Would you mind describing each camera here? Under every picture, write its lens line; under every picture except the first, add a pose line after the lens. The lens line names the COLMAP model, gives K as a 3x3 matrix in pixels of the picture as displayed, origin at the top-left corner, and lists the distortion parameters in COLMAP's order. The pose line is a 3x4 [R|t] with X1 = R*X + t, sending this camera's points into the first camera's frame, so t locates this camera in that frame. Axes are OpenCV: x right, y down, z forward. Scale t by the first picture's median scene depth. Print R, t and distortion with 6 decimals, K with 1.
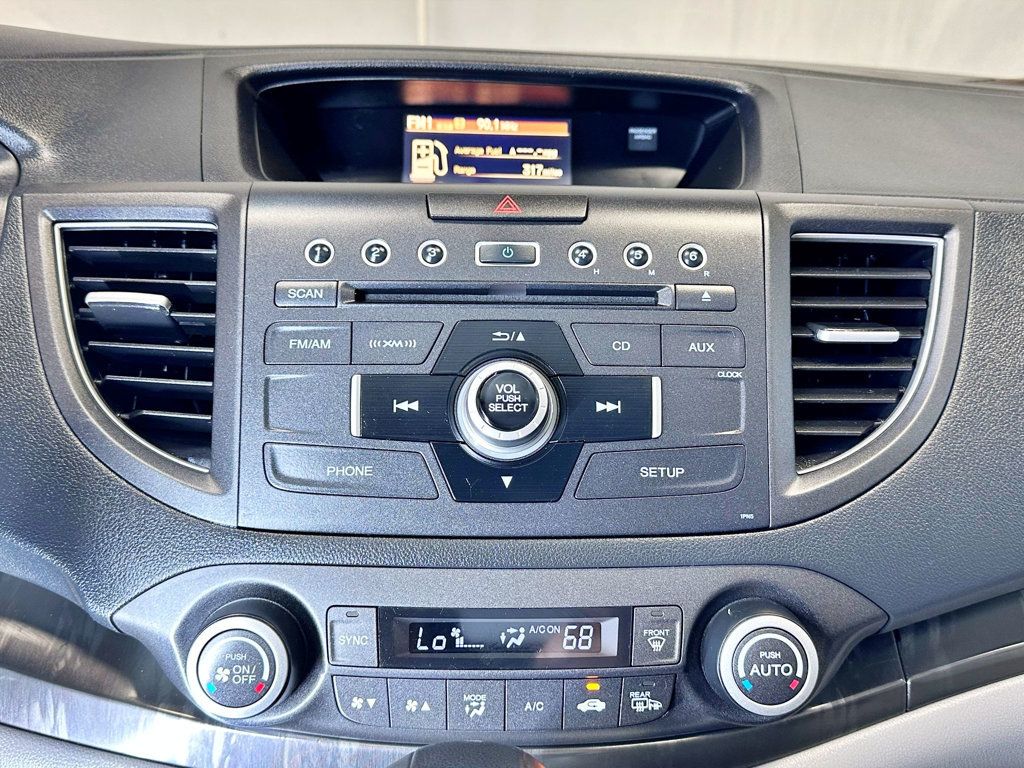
lens RADIAL K [[986.2, 0, 518.5], [0, 986.2, 383.2], [0, 0, 1]] dist [0.048267, 0.000000]
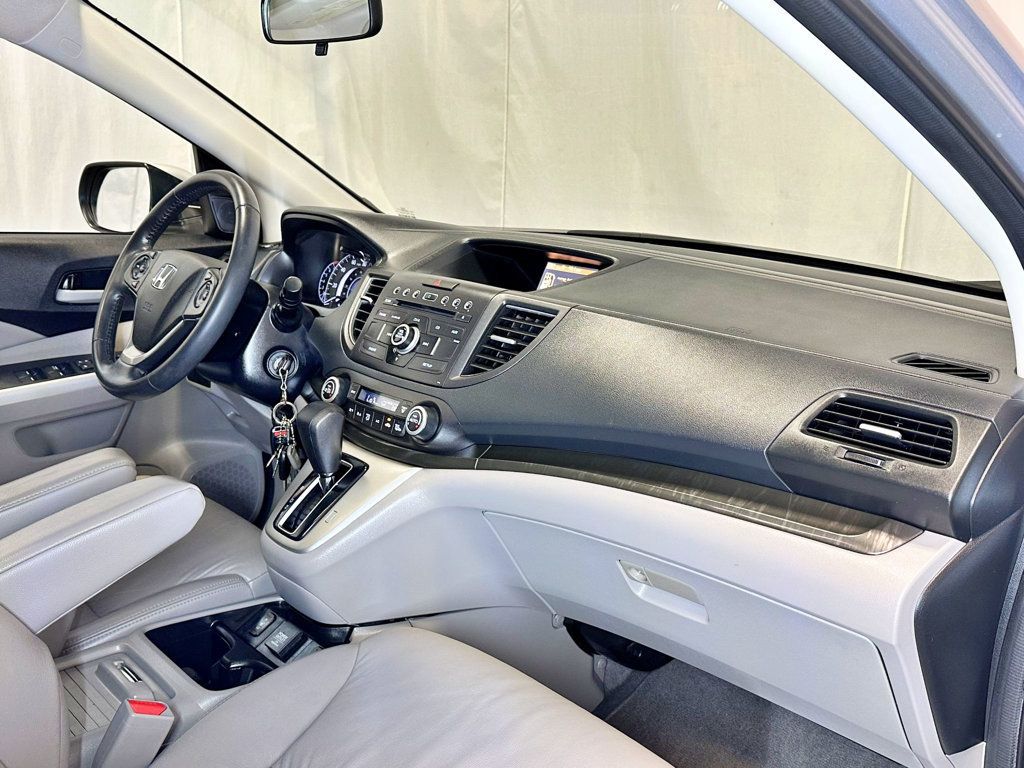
lens RADIAL K [[986.2, 0, 521.1], [0, 986.2, 405.2], [0, 0, 1]] dist [0.048267, 0.000000]
pose [[0.633033, 0.184958, -0.751705, 2.688819], [-0.288690, 0.957393, -0.007547, 0.147080], [0.718281, 0.221787, 0.659457, -0.836743]]
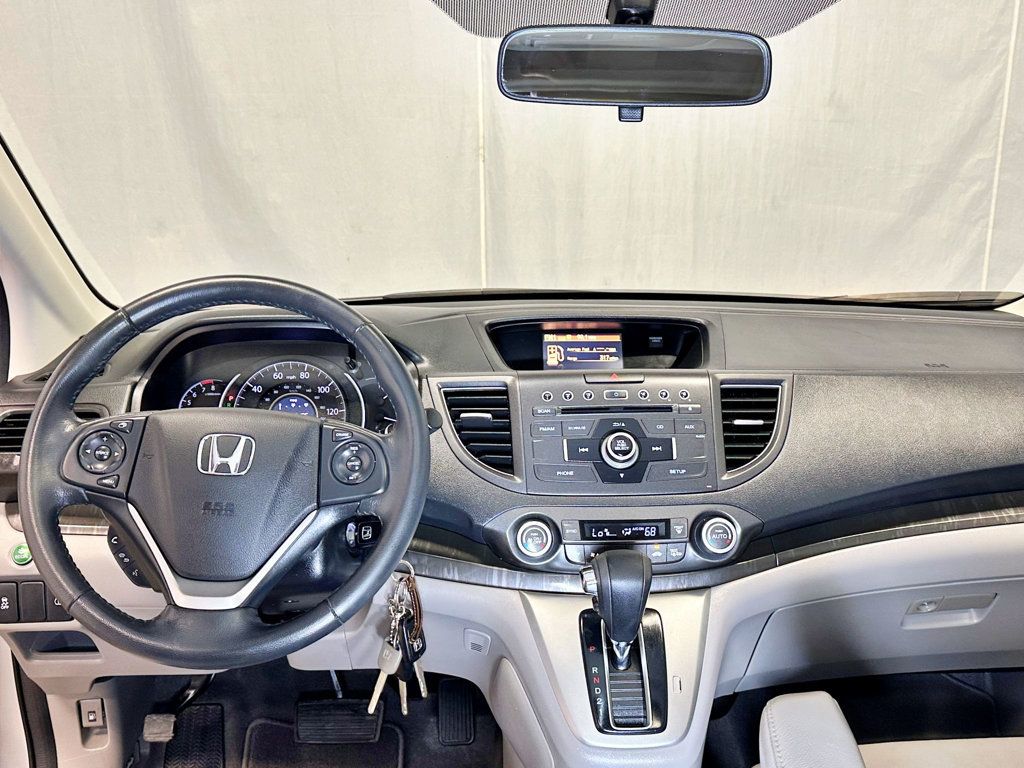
lens RADIAL K [[986.2, 0, 520.5], [0, 986.2, 389.8], [0, 0, 1]] dist [0.048267, 0.000000]
pose [[0.999487, -0.025716, 0.019070, -0.330974], [0.028252, 0.988648, -0.147567, 0.252255], [-0.015058, 0.148030, 0.988868, -1.710458]]
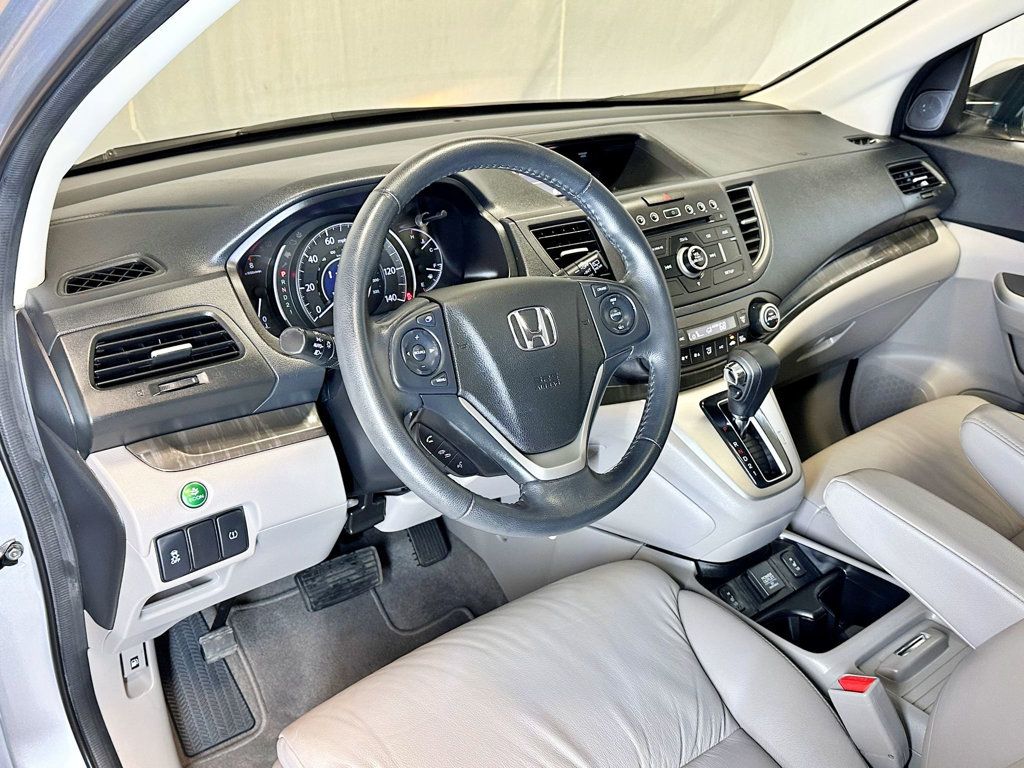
lens RADIAL K [[986.2, 0, 518.7], [0, 986.2, 390.1], [0, 0, 1]] dist [0.048267, 0.000000]
pose [[0.793084, -0.258427, 0.551573, -2.236574], [0.214458, 0.966023, 0.144247, -0.147542], [-0.570110, 0.003889, 0.821559, -1.242729]]
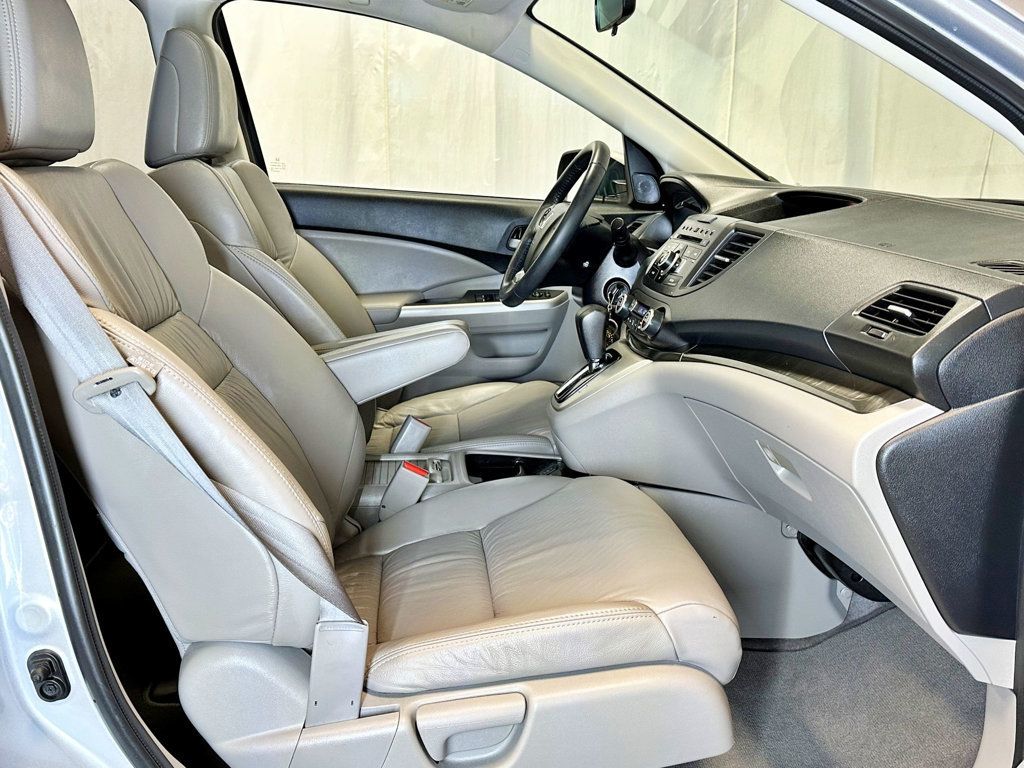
lens RADIAL K [[986.2, 0, 509.8], [0, 986.2, 386.8], [0, 0, 1]] dist [0.048267, 0.000000]
pose [[0.038849, 0.183580, -0.982237, 3.944803], [-0.382534, 0.910830, 0.155104, 0.114128], [0.923124, 0.369713, 0.105610, 0.119102]]
